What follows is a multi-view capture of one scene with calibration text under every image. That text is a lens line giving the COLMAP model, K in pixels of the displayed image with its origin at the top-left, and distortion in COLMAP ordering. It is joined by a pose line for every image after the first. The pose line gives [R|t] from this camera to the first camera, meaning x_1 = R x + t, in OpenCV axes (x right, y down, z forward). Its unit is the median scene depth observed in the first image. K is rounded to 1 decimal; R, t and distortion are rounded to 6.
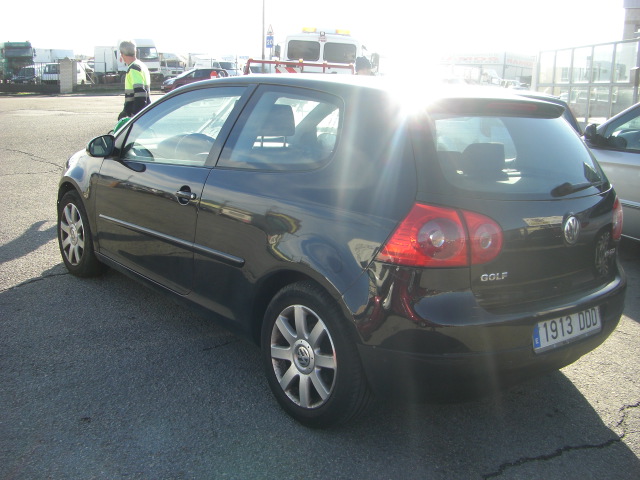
lens RADIAL K [[697.4, 0, 320.0], [0, 697.4, 240.0], [0, 0, 1]] dist [-0.154911, 0.046449]
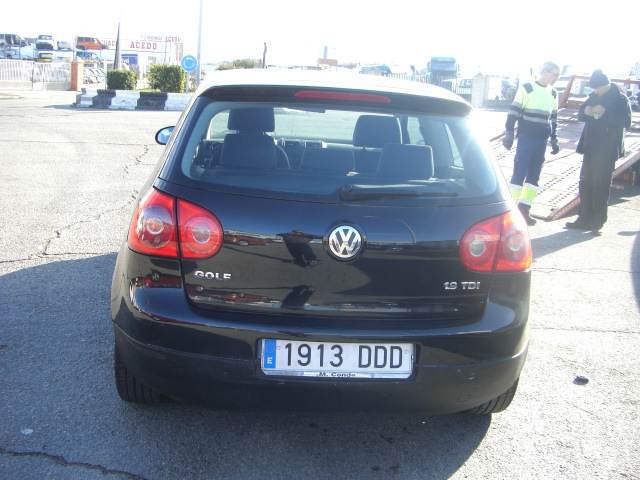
lens RADIAL K [[697.4, 0, 320.0], [0, 697.4, 240.0], [0, 0, 1]] dist [-0.154911, 0.046449]
pose [[0.825599, 0.117441, -0.551901, 0.796456], [-0.131084, 0.991260, 0.014844, -0.023422], [0.548821, 0.060090, 0.833778, 0.282730]]
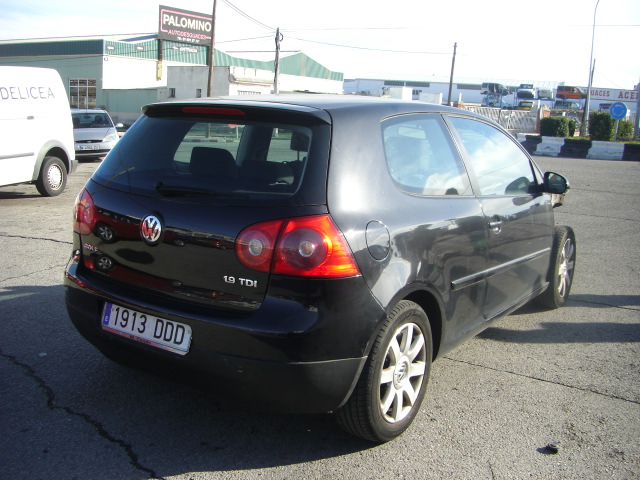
lens RADIAL K [[697.4, 0, 320.0], [0, 697.4, 240.0], [0, 0, 1]] dist [-0.154911, 0.046449]
pose [[0.317244, 0.133610, -0.938885, 1.364255], [-0.221622, 0.973057, 0.063588, -0.112800], [0.922085, 0.187905, 0.338307, 0.879374]]
